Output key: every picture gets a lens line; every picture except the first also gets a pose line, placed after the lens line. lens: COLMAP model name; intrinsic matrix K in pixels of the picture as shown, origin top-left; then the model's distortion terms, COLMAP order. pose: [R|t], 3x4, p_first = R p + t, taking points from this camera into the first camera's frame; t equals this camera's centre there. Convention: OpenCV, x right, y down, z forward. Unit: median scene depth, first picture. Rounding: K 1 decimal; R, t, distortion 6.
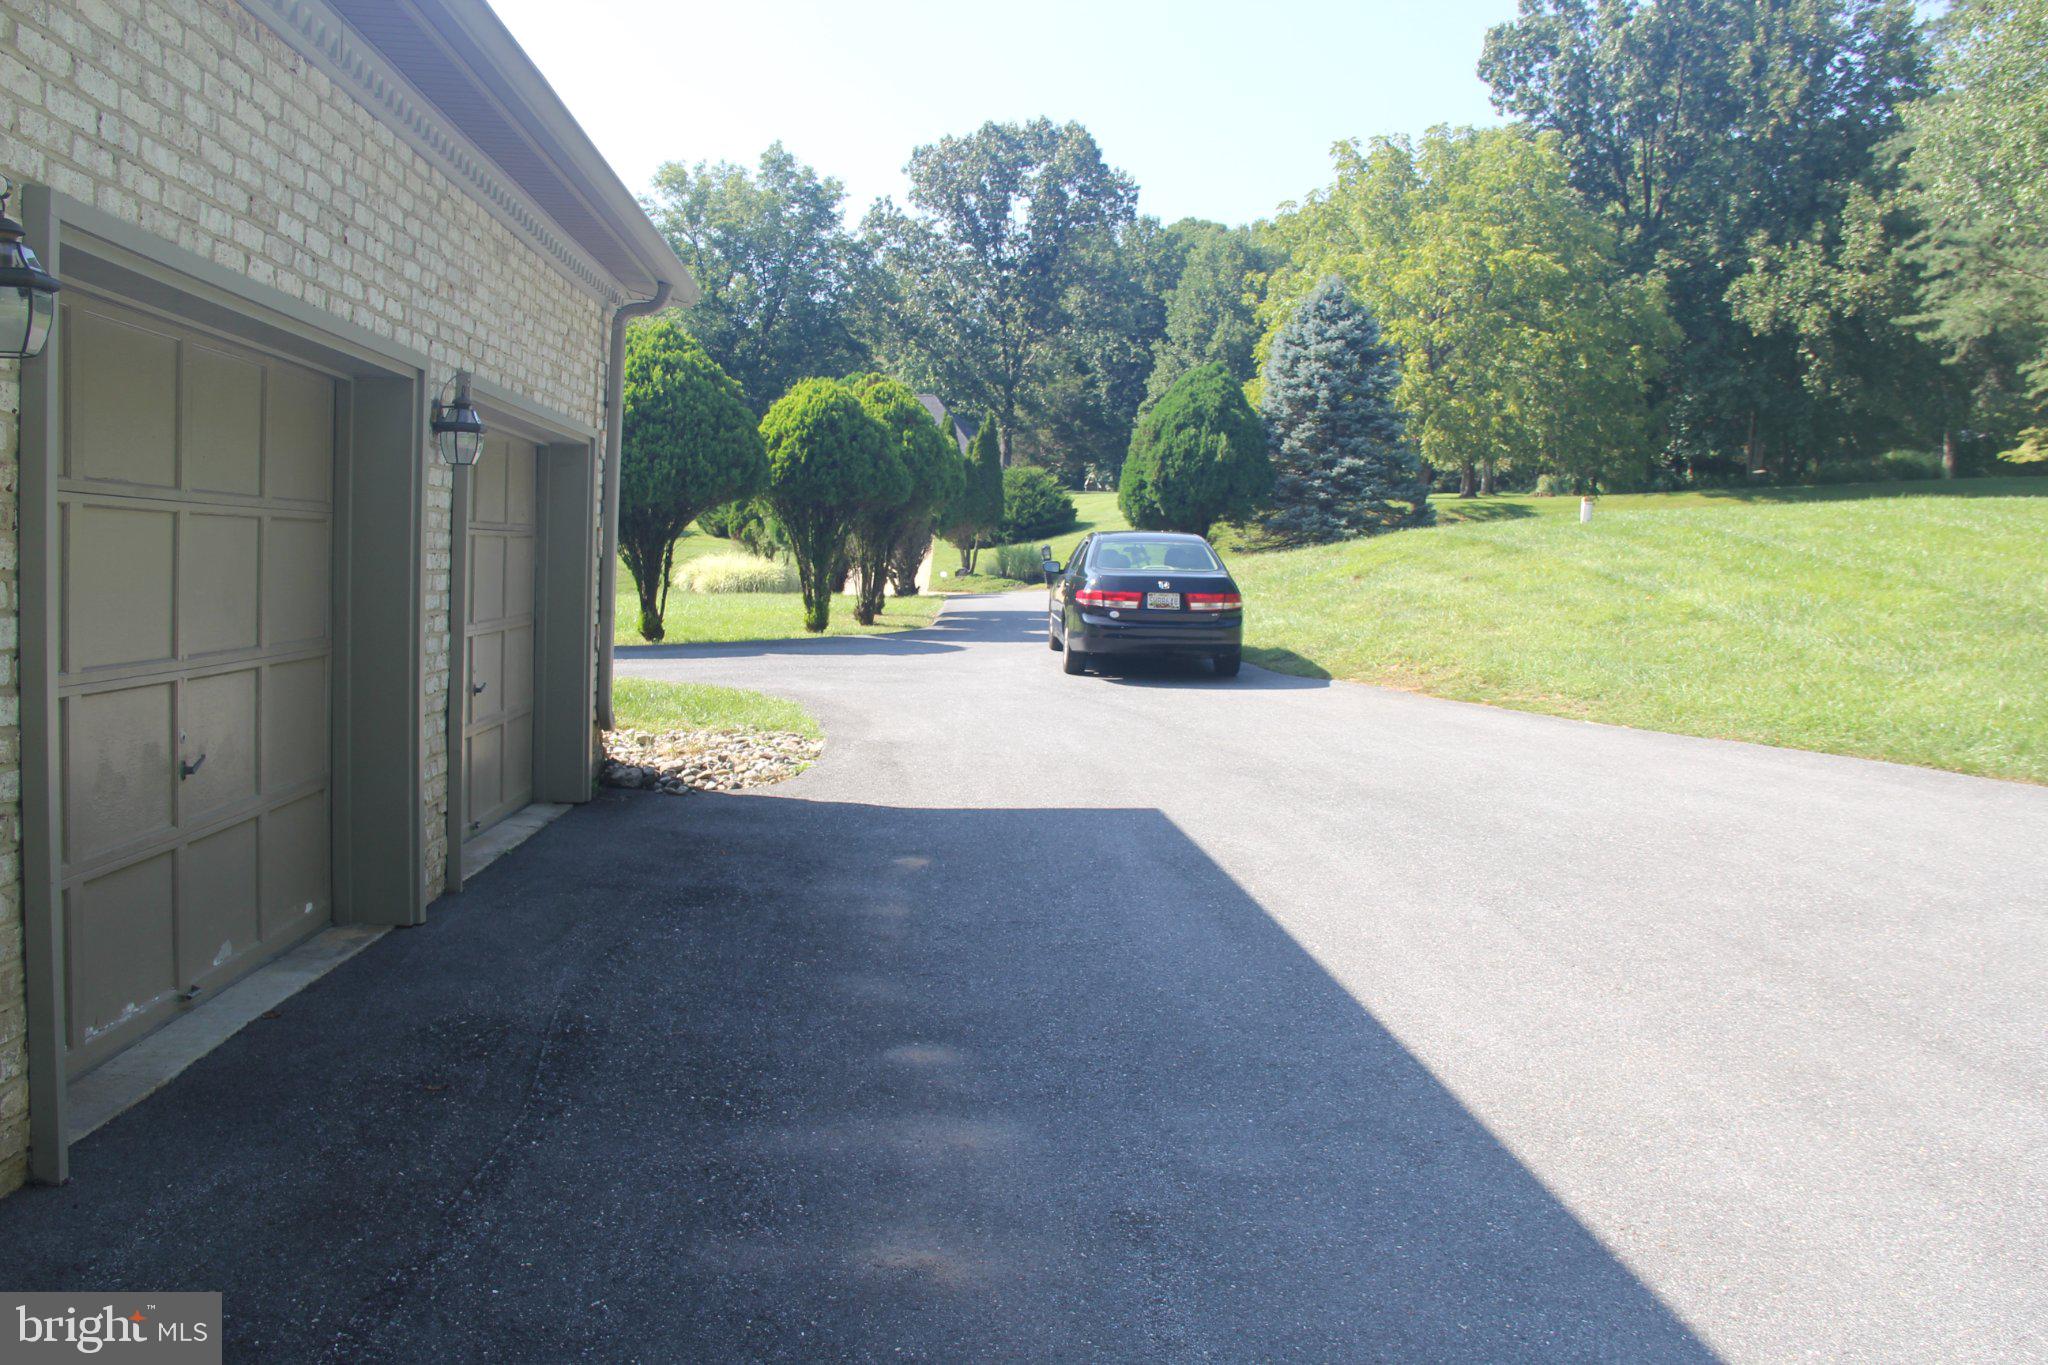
lens RADIAL K [[1707.5, 0, 1021.6], [0, 1707.5, 686.3], [0, 0, 1]] dist [-0.177709, 0.149688]
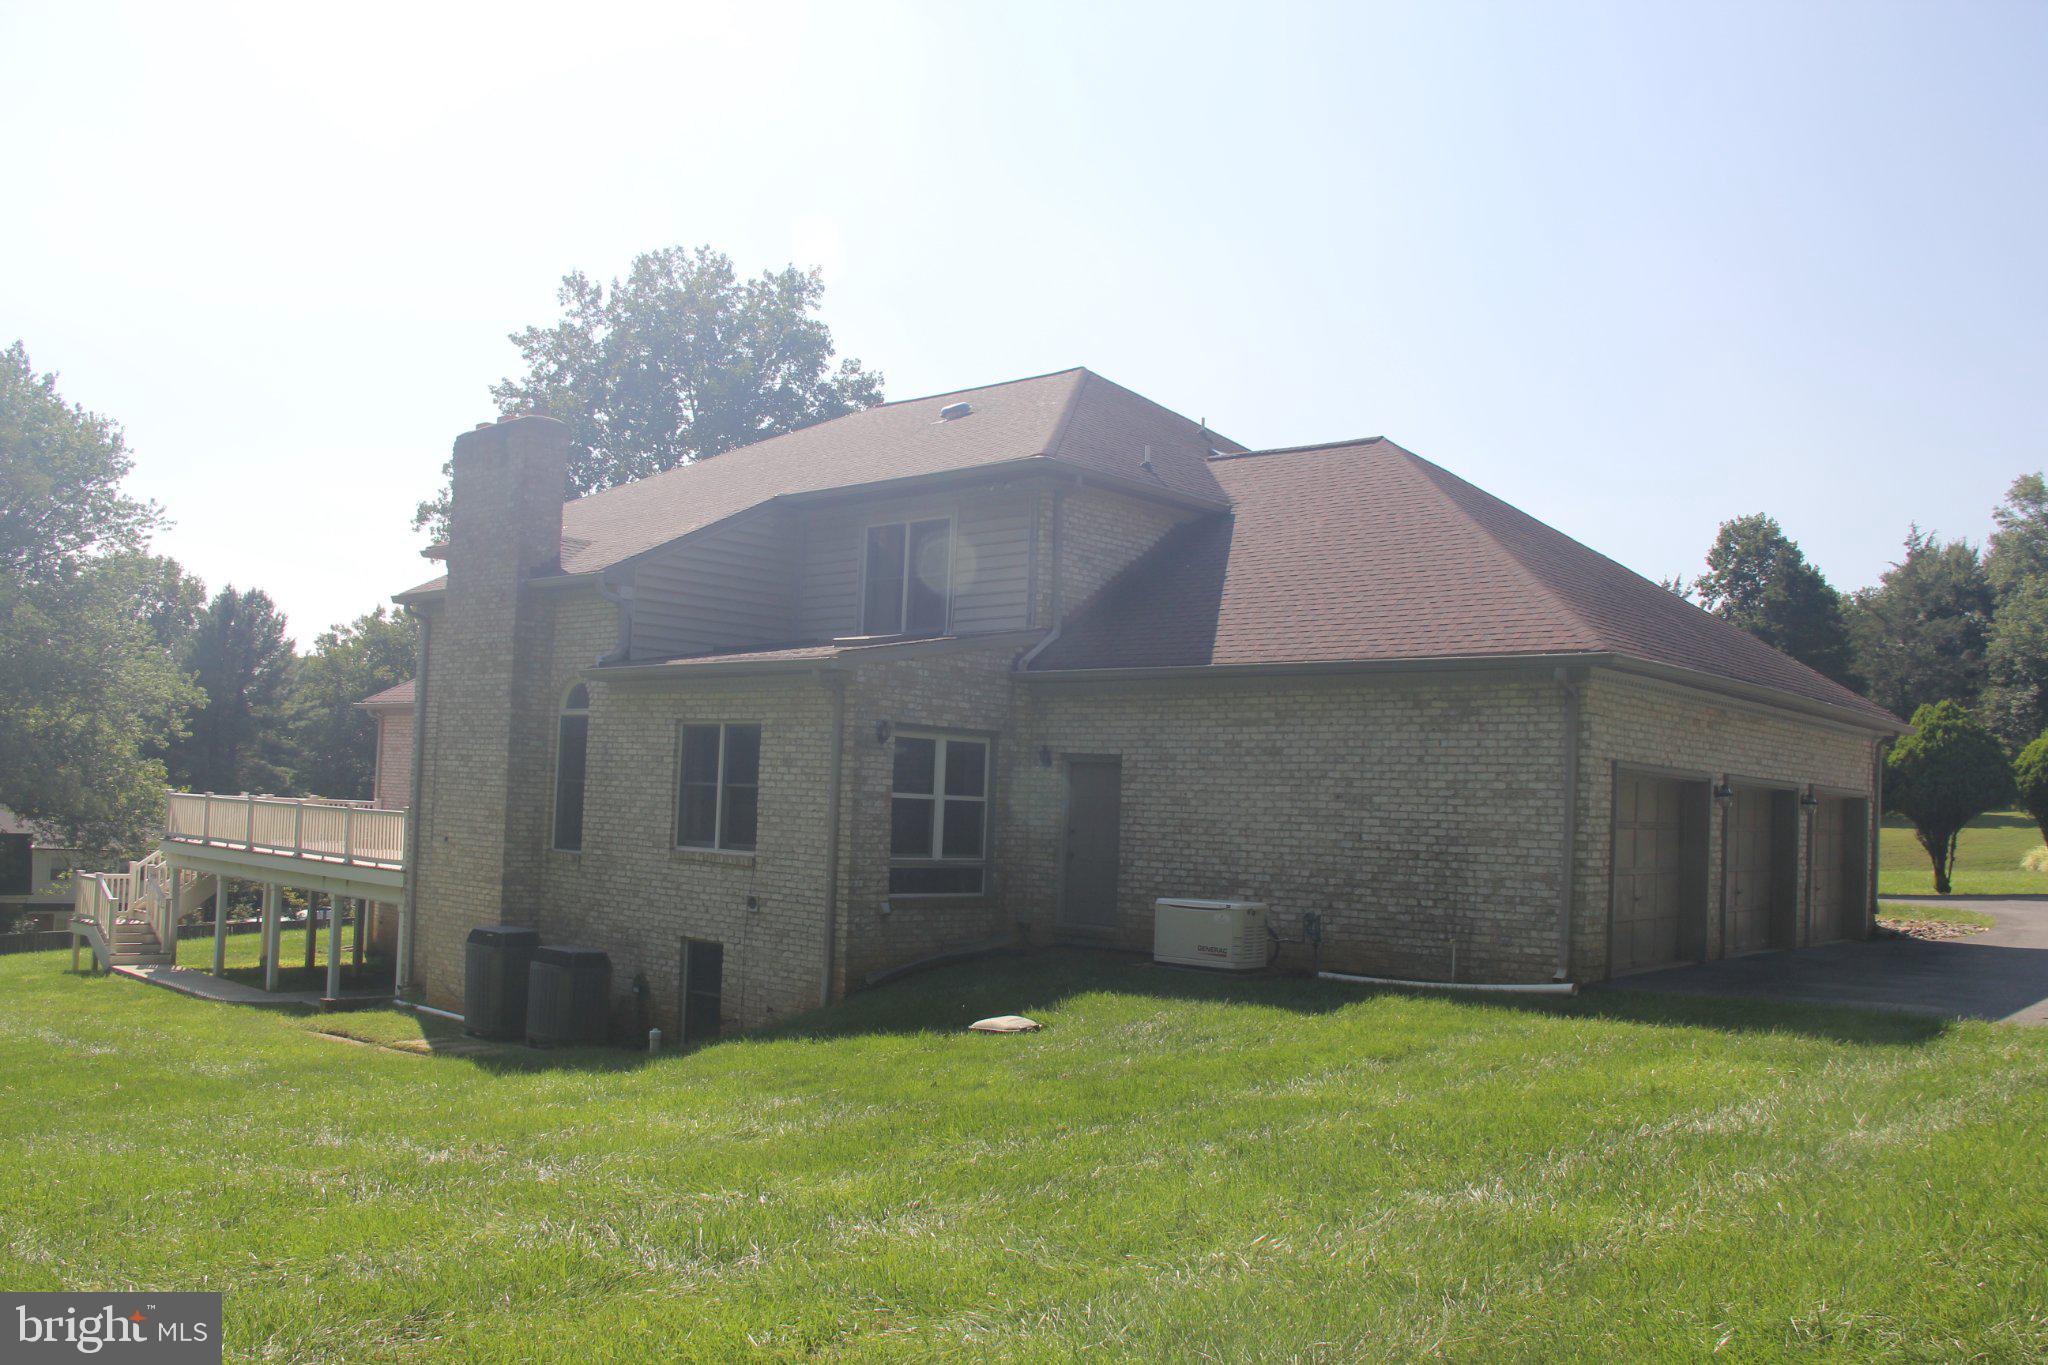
lens RADIAL K [[1707.5, 0, 1024.1], [0, 1707.5, 690.1], [0, 0, 1]] dist [-0.177709, 0.149688]
pose [[0.709553, -0.058321, -0.702234, 0.289976], [-0.060940, 0.987757, -0.143609, 0.063228], [0.702012, 0.144692, 0.697312, -0.802413]]
